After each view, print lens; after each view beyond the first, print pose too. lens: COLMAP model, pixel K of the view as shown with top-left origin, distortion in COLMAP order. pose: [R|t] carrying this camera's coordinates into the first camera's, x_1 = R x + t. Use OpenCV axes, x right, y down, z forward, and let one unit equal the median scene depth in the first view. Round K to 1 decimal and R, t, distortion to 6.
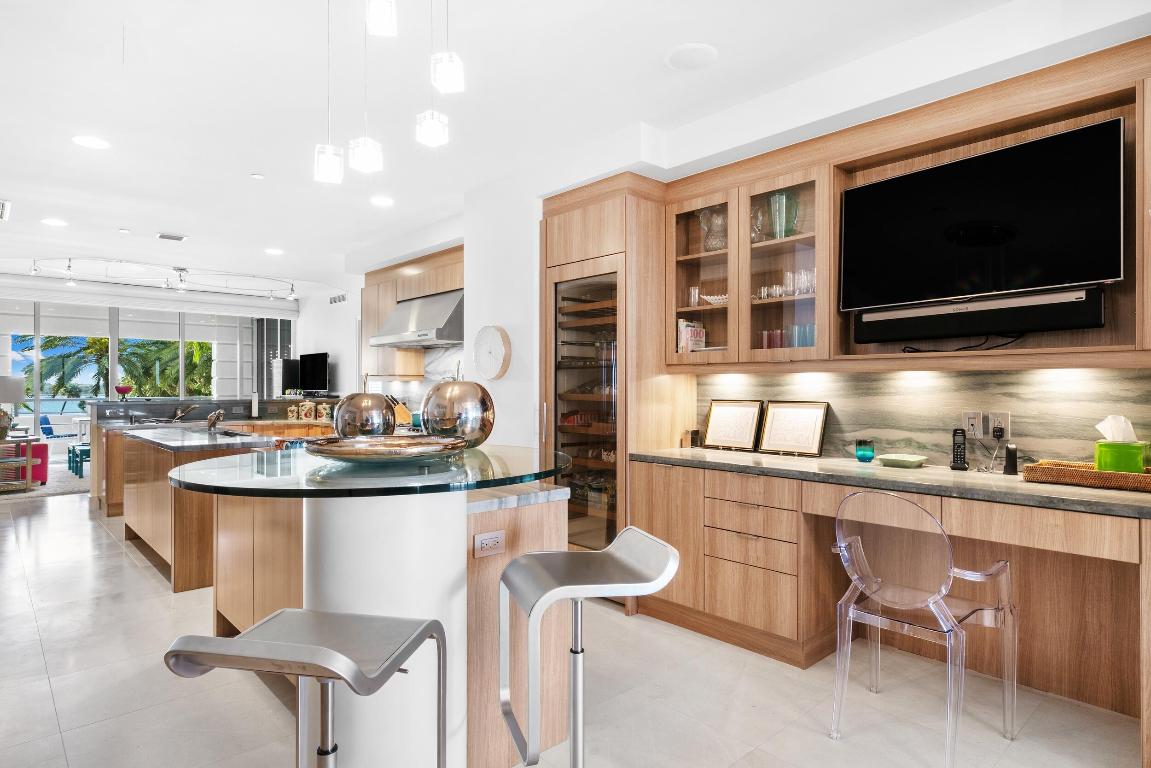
lens RADIAL K [[614.4, 0, 577.5], [0, 614.4, 386.9], [0, 0, 1]] dist [-0.005504, -0.001779]
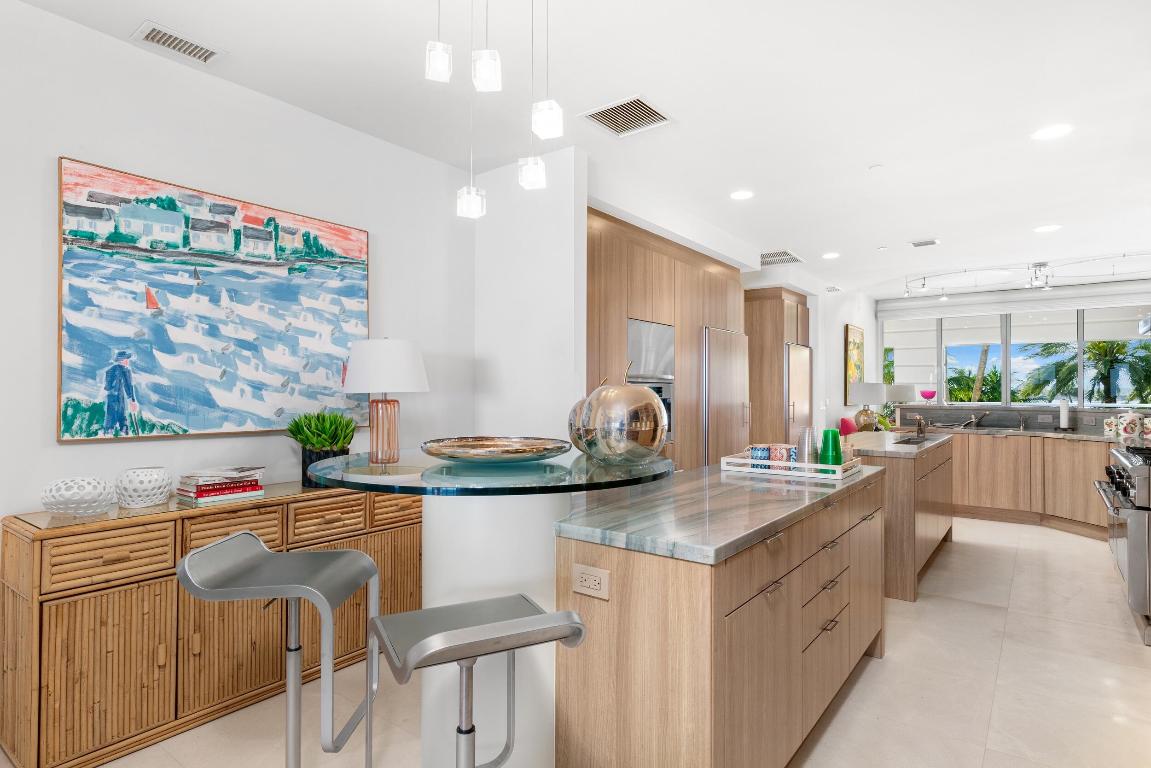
lens RADIAL K [[614.4, 0, 570.5], [0, 614.4, 382.6], [0, 0, 1]] dist [-0.005504, -0.001779]
pose [[0.151445, -0.007389, -0.988438, 0.192107], [-0.000849, 0.999971, -0.007606, -0.005845], [0.988465, 0.001991, 0.151434, 0.215519]]
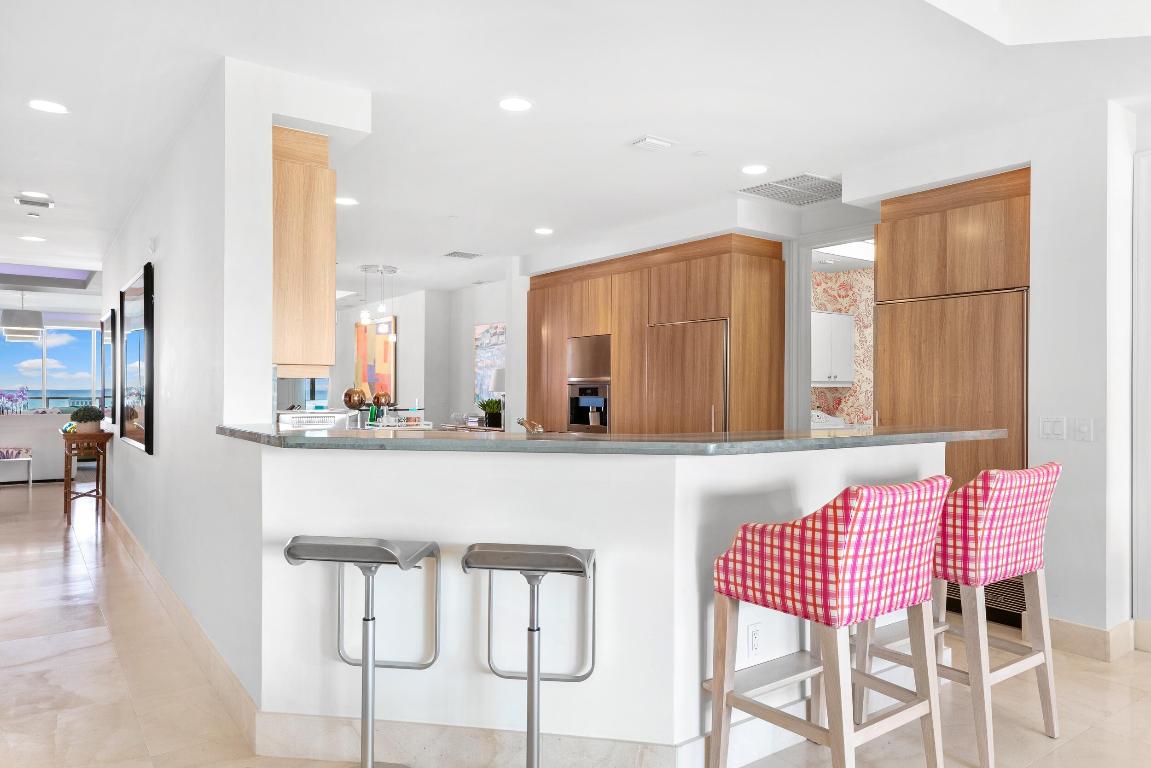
lens RADIAL K [[768.2, 0, 576.3], [0, 768.2, 385.9], [0, 0, 1]] dist [-0.000588, -0.000069]
pose [[-0.989972, 0.000285, 0.141265, -0.607148], [-0.000356, 0.999990, -0.004507, -0.004334], [-0.141265, -0.004512, -0.989962, 1.498586]]
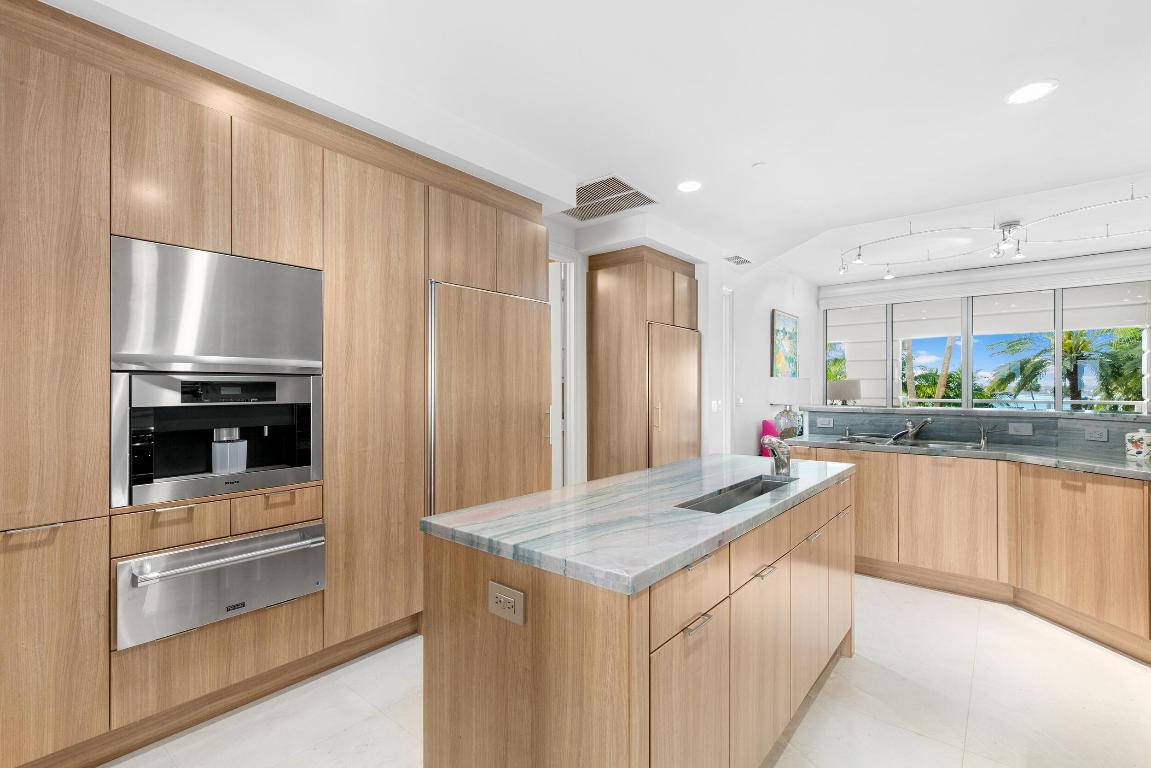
lens RADIAL K [[516.2, 0, 579.3], [0, 516.2, 385.0], [0, 0, 1]] dist [-0.001195, 0.001127]
pose [[0.117285, -0.001924, -0.993096, -0.135704], [0.003961, 0.999991, -0.001470, -0.003292], [0.993090, -0.003761, 0.117291, 0.549527]]
